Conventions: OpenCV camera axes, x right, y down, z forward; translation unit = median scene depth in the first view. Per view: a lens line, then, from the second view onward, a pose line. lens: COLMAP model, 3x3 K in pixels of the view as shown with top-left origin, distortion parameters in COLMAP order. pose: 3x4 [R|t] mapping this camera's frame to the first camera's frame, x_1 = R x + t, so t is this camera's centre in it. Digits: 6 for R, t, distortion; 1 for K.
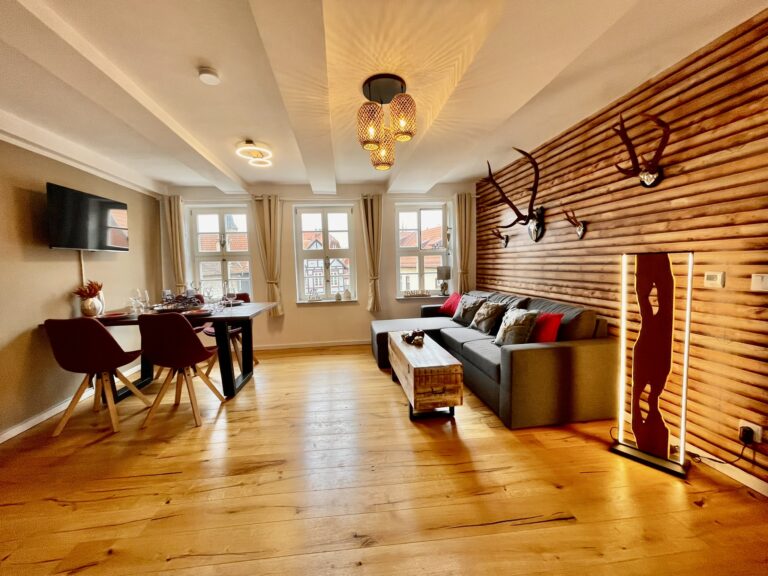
lens RADIAL K [[310.9, 0, 379.2], [0, 310.9, 288.8], [0, 0, 1]] dist [-0.000855, 0.000270]
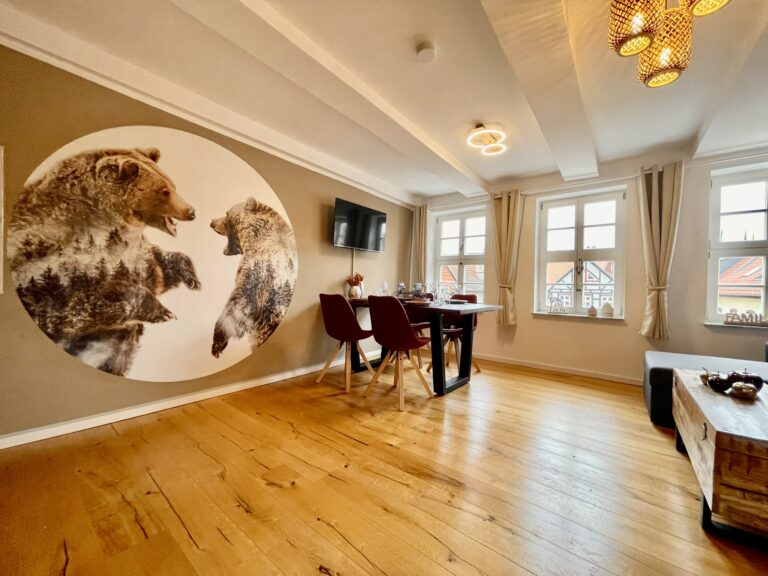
lens RADIAL K [[310.9, 0, 379.4], [0, 310.9, 288.7], [0, 0, 1]] dist [-0.000855, 0.000270]
pose [[0.704319, 0.049197, -0.708177, 0.058507], [-0.097533, 0.994841, -0.027891, 0.072106], [0.703151, 0.088715, 0.705484, 0.179201]]
